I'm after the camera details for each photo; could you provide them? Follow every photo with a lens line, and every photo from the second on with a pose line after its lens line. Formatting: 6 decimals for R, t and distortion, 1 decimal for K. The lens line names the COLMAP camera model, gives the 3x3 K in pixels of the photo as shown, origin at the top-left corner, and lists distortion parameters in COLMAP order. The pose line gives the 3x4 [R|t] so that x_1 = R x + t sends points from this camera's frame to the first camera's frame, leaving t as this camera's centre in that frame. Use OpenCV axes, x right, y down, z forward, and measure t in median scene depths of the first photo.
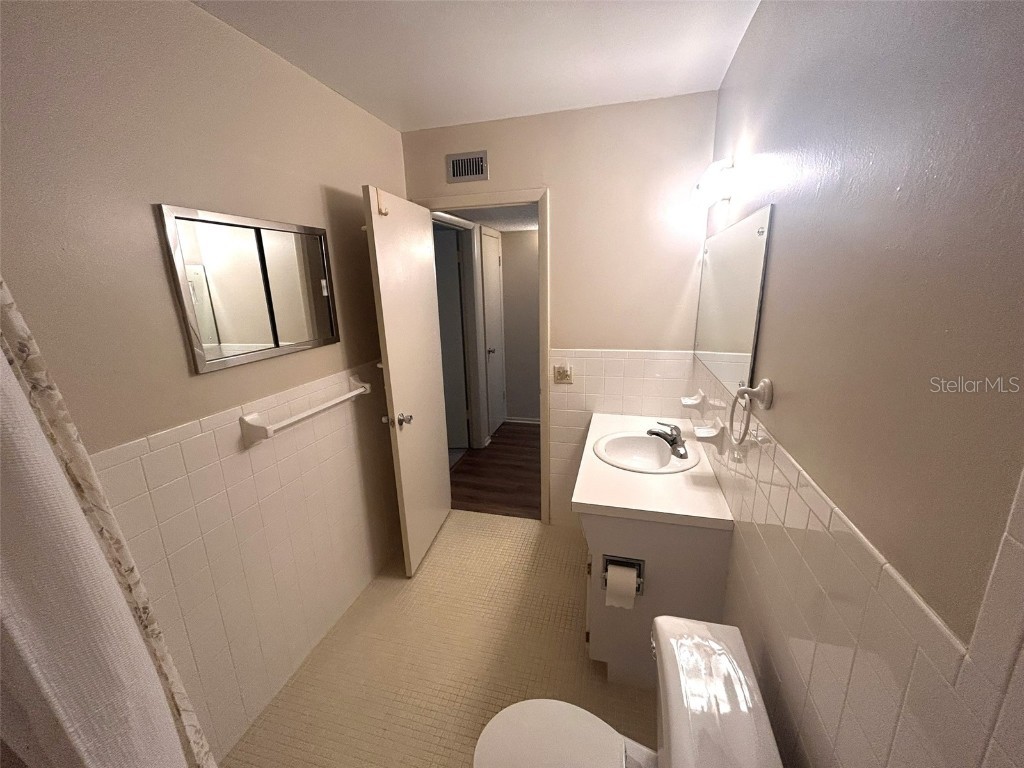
lens RADIAL K [[413.5, 0, 511.0], [0, 413.5, 385.1], [0, 0, 1]] dist [0.000299, -0.000499]
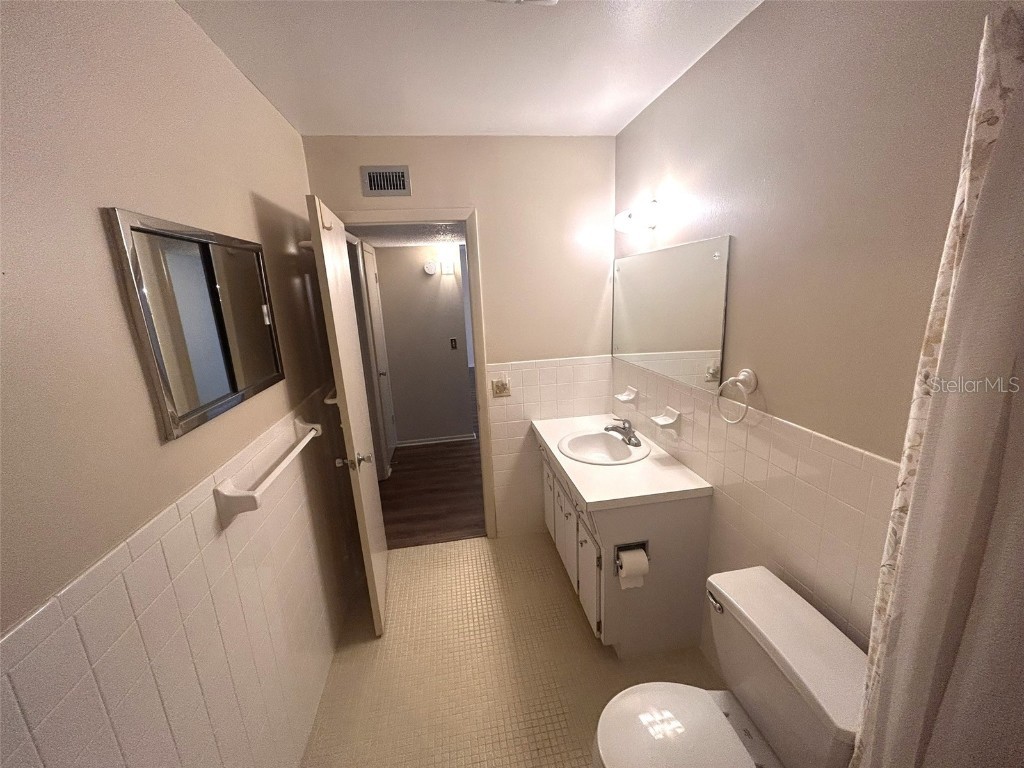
lens RADIAL K [[413.5, 0, 511.7], [0, 413.5, 385.4], [0, 0, 1]] dist [0.000299, -0.000499]
pose [[0.911177, -0.114666, 0.395736, -0.302426], [0.127801, 0.991776, -0.006889, -0.025336], [-0.391692, 0.056853, 0.918338, 0.056830]]
